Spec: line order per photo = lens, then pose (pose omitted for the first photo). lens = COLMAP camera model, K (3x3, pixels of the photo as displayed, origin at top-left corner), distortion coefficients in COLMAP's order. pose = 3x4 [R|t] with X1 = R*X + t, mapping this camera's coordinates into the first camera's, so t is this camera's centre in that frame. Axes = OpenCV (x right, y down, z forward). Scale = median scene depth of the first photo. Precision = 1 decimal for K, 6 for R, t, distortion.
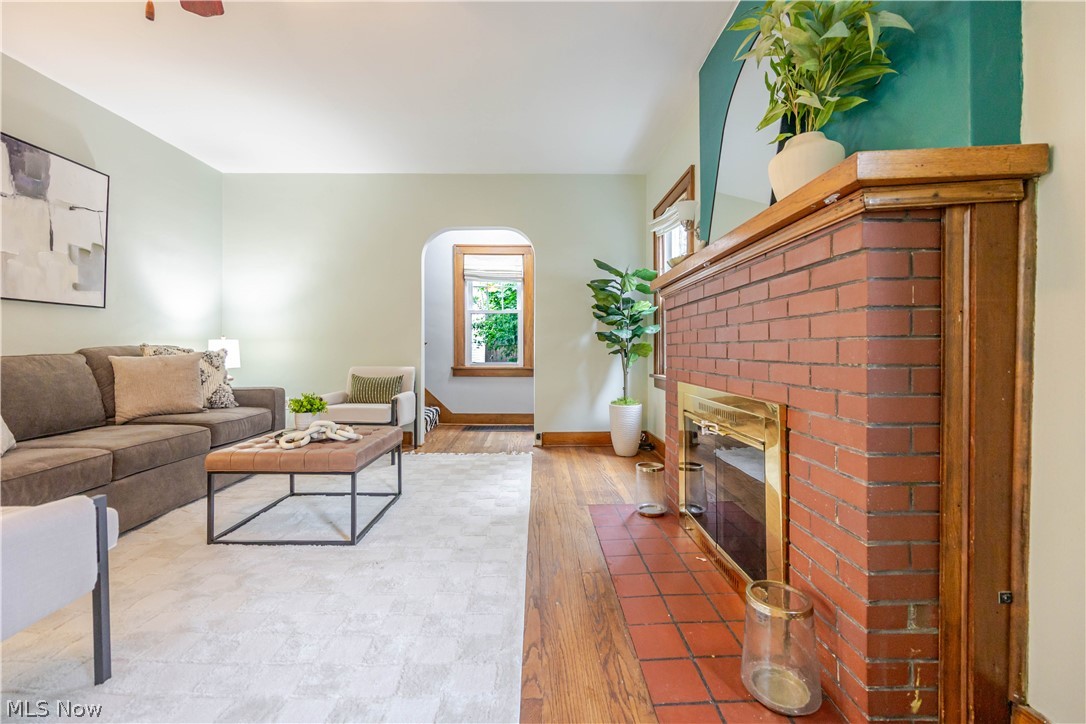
lens RADIAL K [[430.3, 0, 532.6], [0, 430.3, 356.5], [0, 0, 1]] dist [-0.000771, 0.000044]
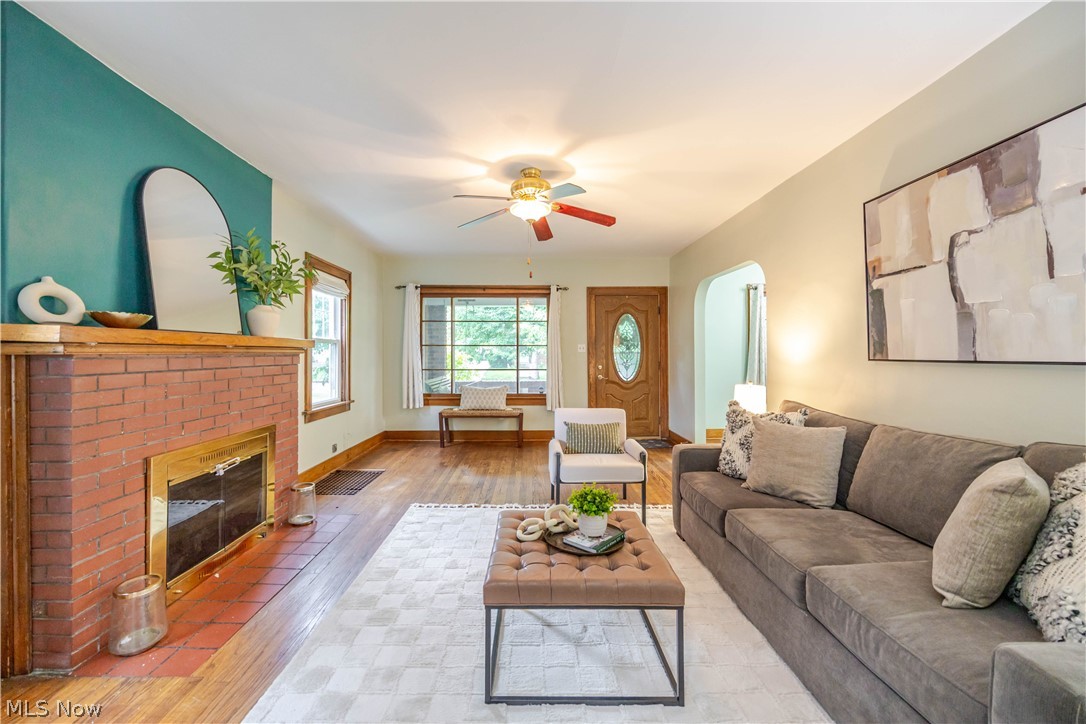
lens RADIAL K [[423.3, 0, 533.4], [0, 423.3, 352.7], [0, 0, 1]] dist [-0.000863, -0.000016]
pose [[-0.999869, -0.002186, -0.016051, -0.373749], [-0.002499, 0.999806, 0.019514, -0.152353], [0.016005, 0.019552, -0.999681, 1.618116]]
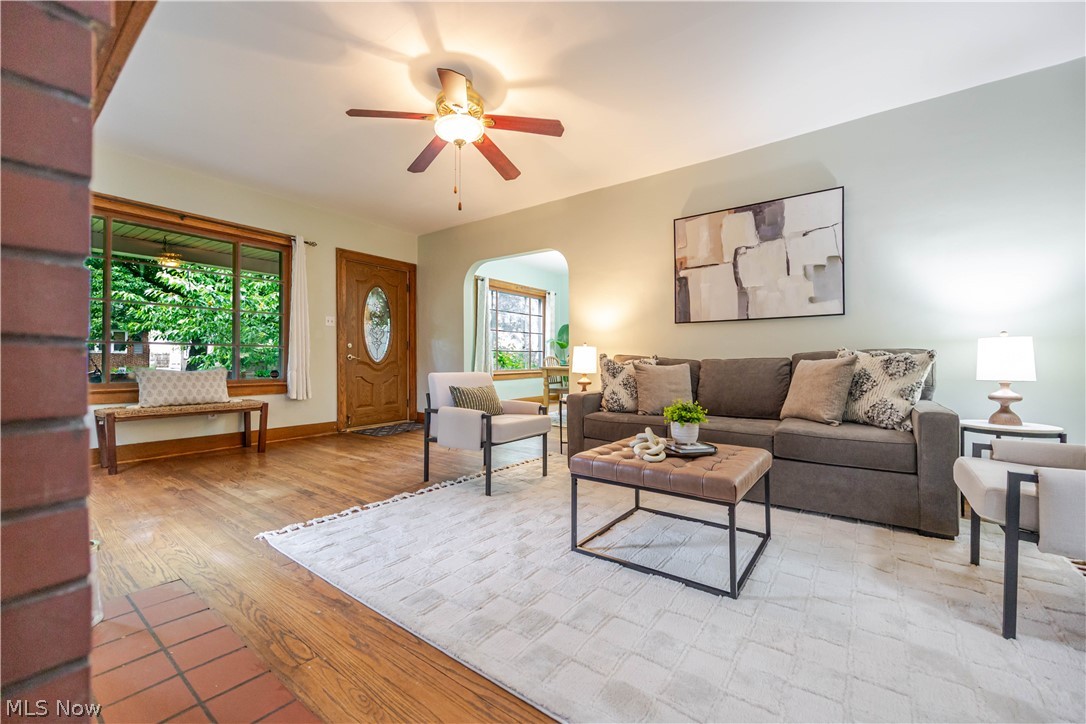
lens RADIAL K [[430.3, 0, 532.6], [0, 430.3, 356.5], [0, 0, 1]] dist [-0.000771, 0.000044]
pose [[-0.599504, -0.011409, -0.800290, 0.327176], [-0.022254, 0.999749, 0.002418, 0.002384], [0.800062, 0.019260, -0.599608, 1.178527]]
